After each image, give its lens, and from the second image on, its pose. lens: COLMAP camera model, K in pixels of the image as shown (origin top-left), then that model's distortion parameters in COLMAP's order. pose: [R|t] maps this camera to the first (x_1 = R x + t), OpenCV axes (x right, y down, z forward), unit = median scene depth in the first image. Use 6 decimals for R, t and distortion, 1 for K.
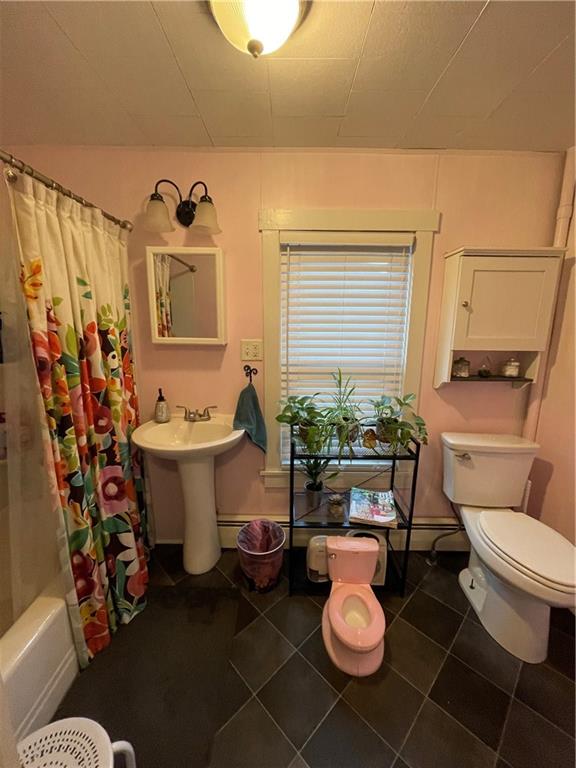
lens RADIAL K [[311.1, 0, 287.4], [0, 311.1, 385.4], [0, 0, 1]] dist [-0.002136, 0.000520]
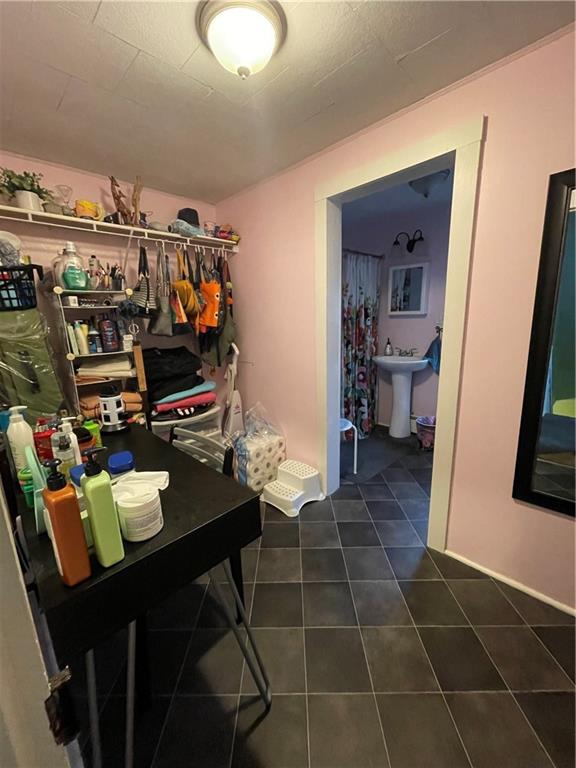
lens RADIAL K [[311.1, 0, 287.1], [0, 311.1, 384.9], [0, 0, 1]] dist [-0.002136, 0.000520]
pose [[0.703236, 0.118897, -0.700944, 0.675446], [-0.106023, 0.992431, 0.061970, 0.305847], [0.703007, 0.030737, 0.710519, -1.026670]]
